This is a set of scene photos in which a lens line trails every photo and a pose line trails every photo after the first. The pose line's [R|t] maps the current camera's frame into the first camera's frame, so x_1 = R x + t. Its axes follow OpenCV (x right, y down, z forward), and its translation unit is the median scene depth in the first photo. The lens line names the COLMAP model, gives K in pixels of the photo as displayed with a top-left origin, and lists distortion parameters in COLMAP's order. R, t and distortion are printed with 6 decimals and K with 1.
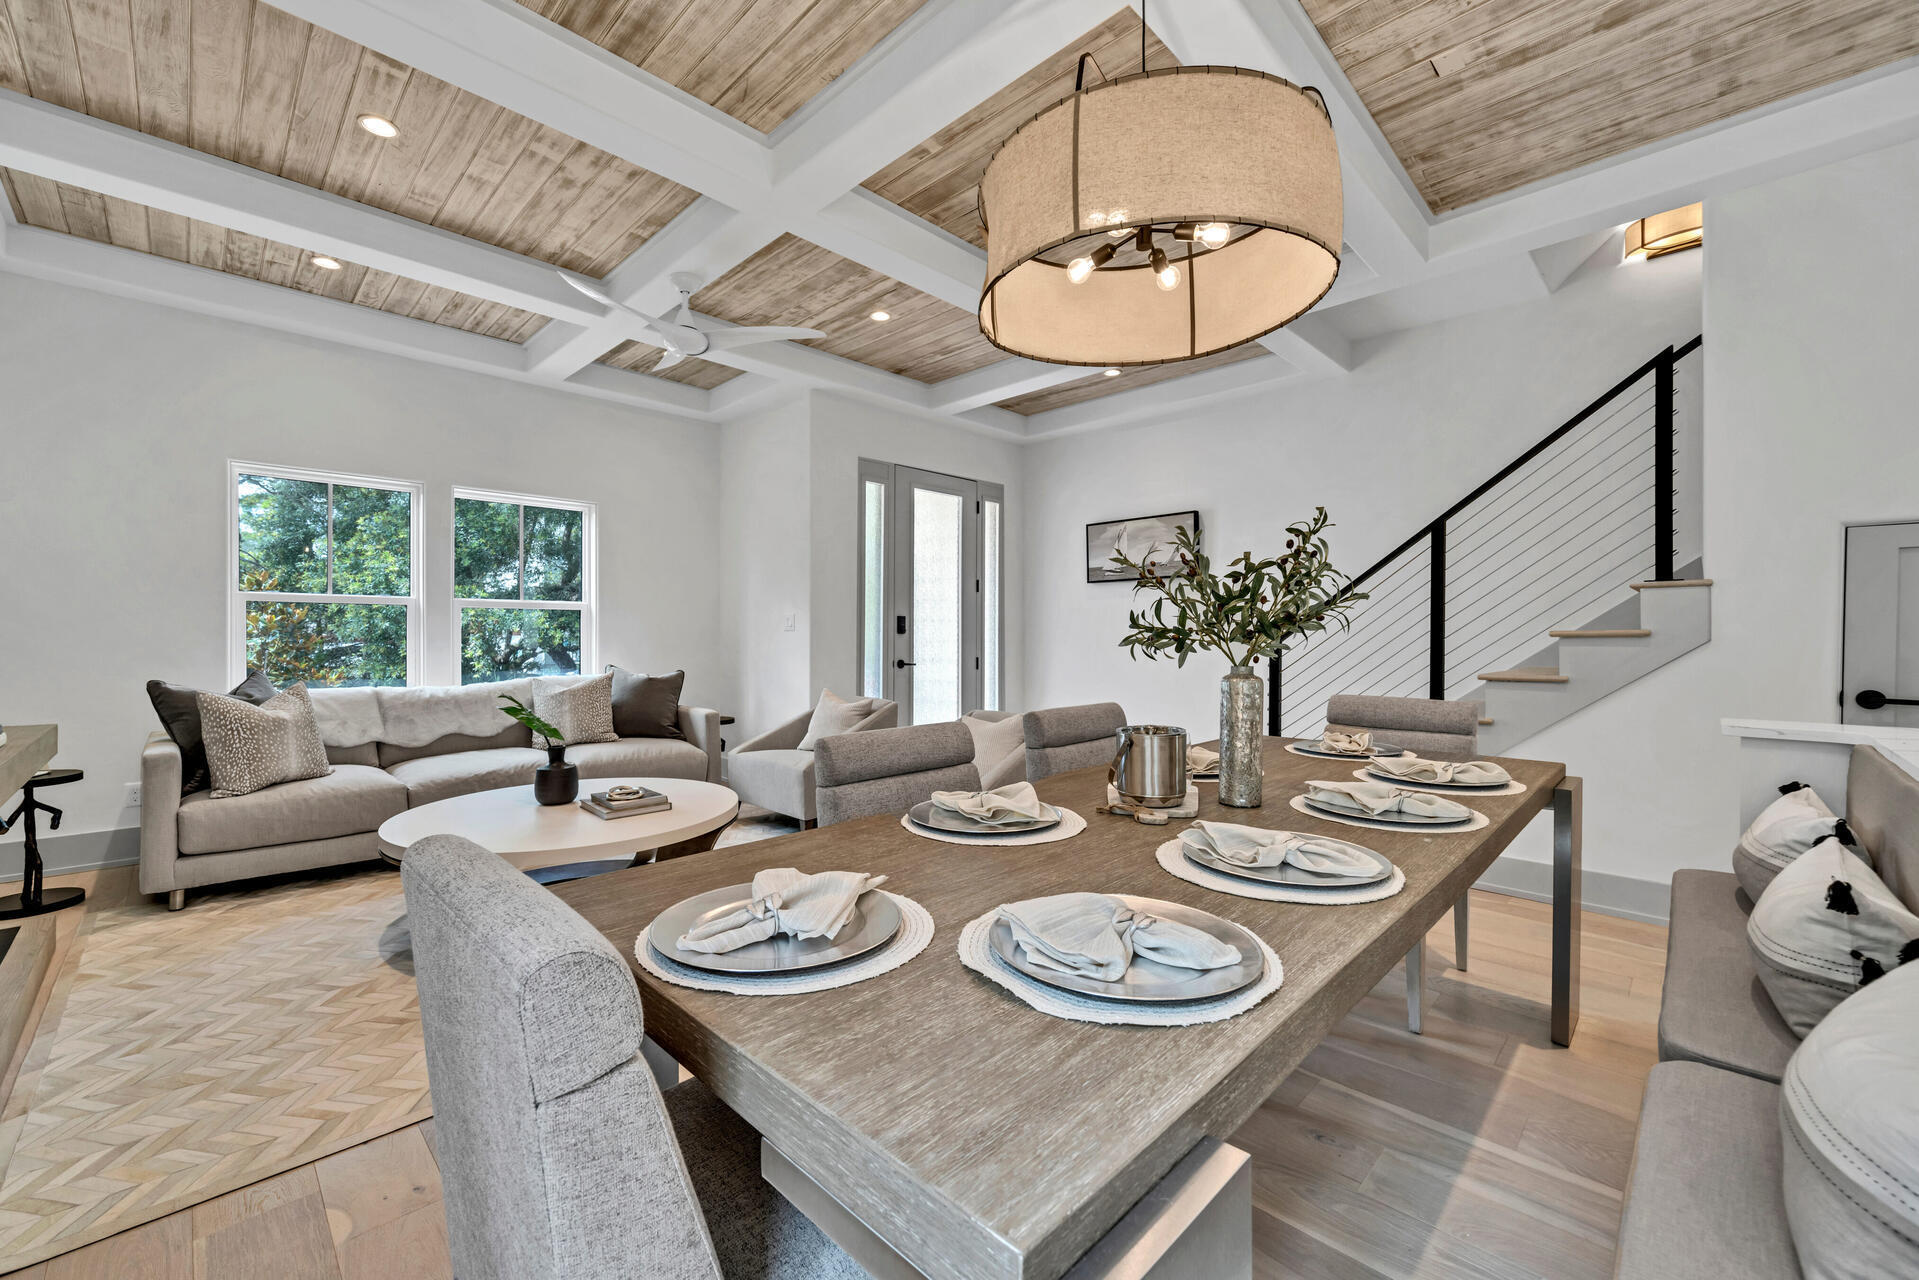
lens RADIAL K [[766.2, 0, 948.3], [0, 766.2, 638.5], [0, 0, 1]] dist [-0.002067, 0.000706]
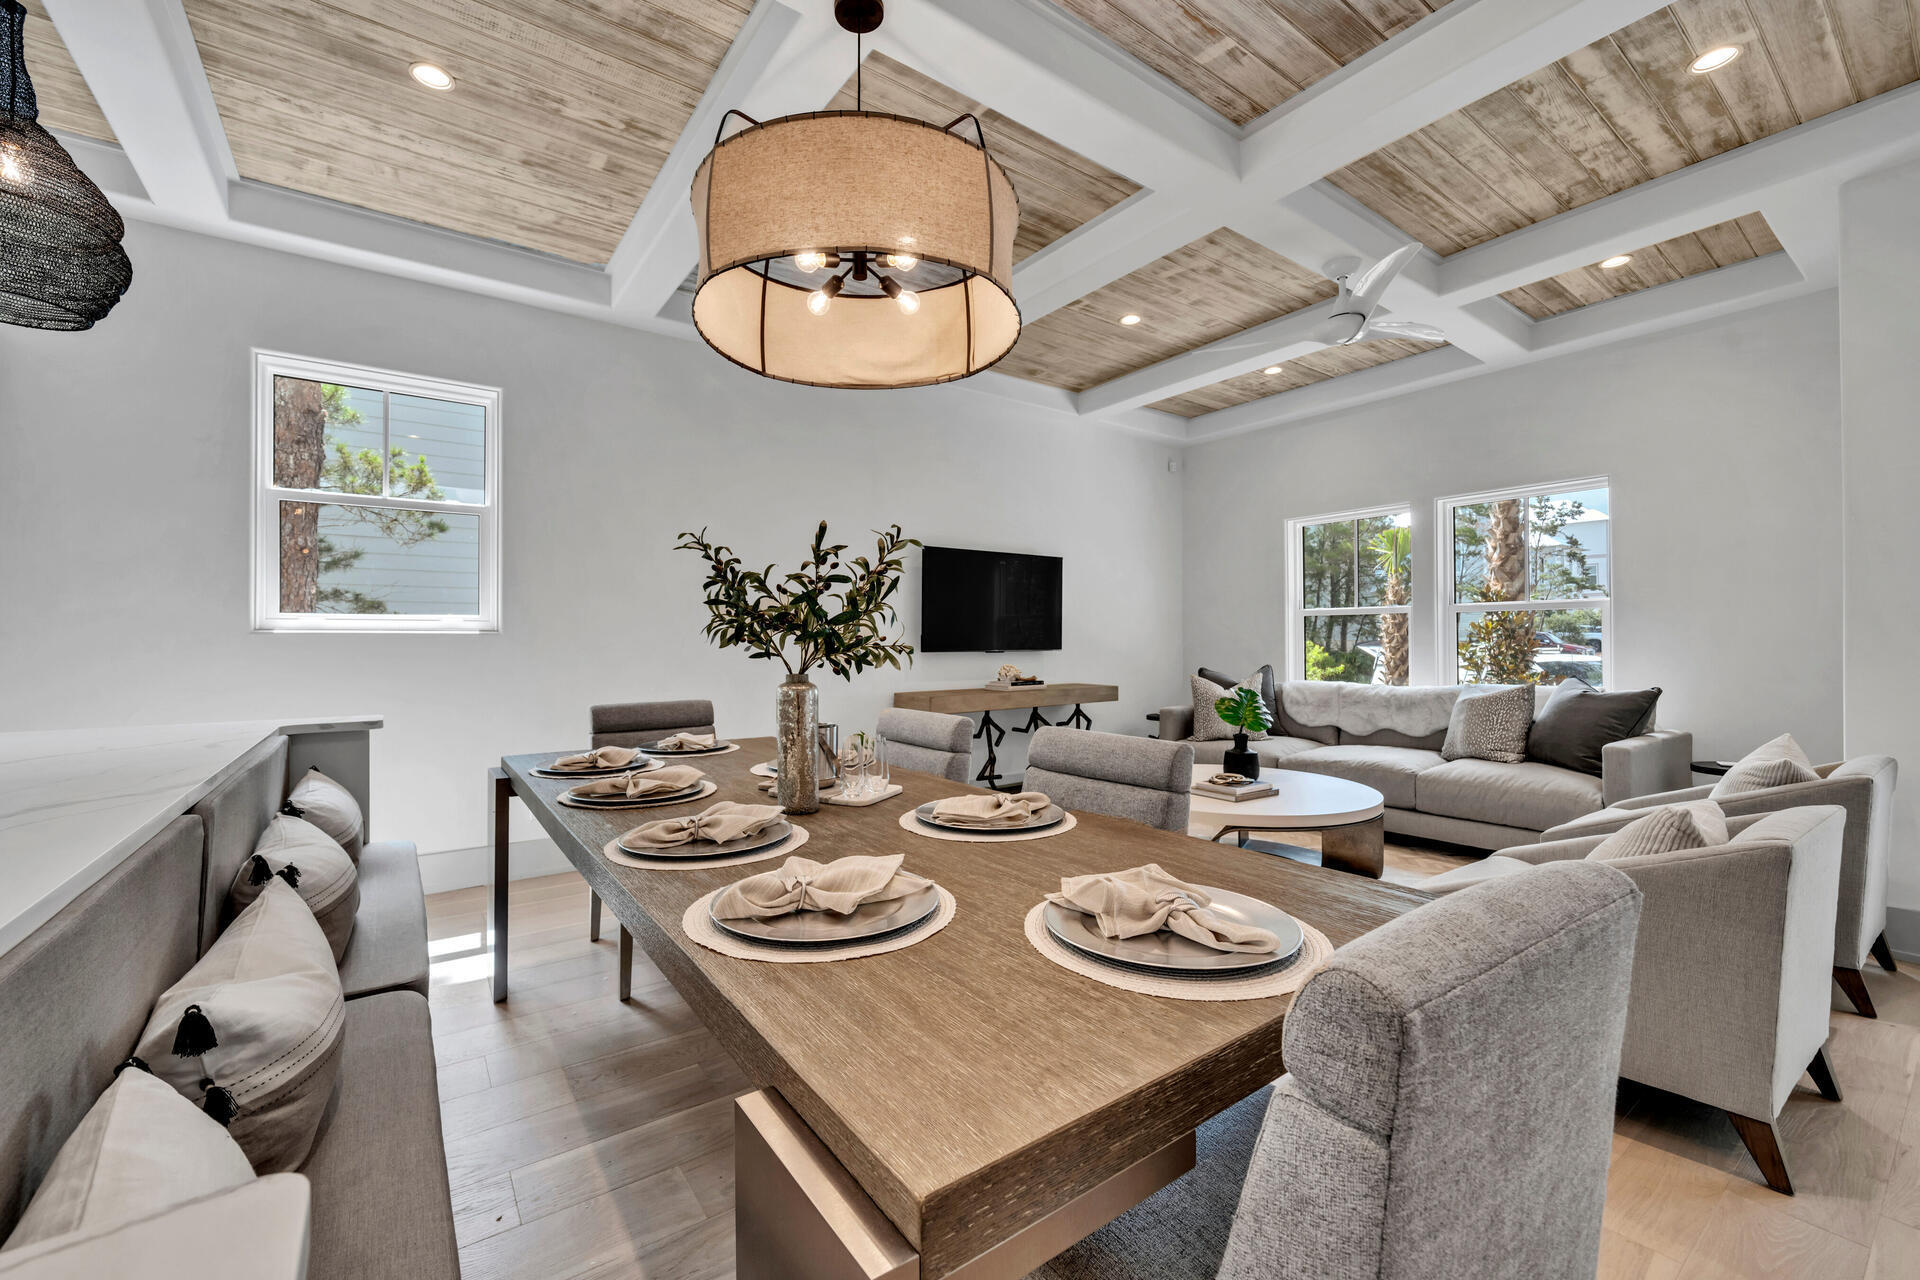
lens RADIAL K [[766.6, 0, 950.7], [0, 766.6, 641.1], [0, 0, 1]] dist [-0.002067, 0.000706]
pose [[-0.162468, 0.001241, -0.986713, 0.645010], [0.003590, 0.999993, 0.000666, -0.006599], [0.986707, -0.003434, -0.162471, 0.651553]]
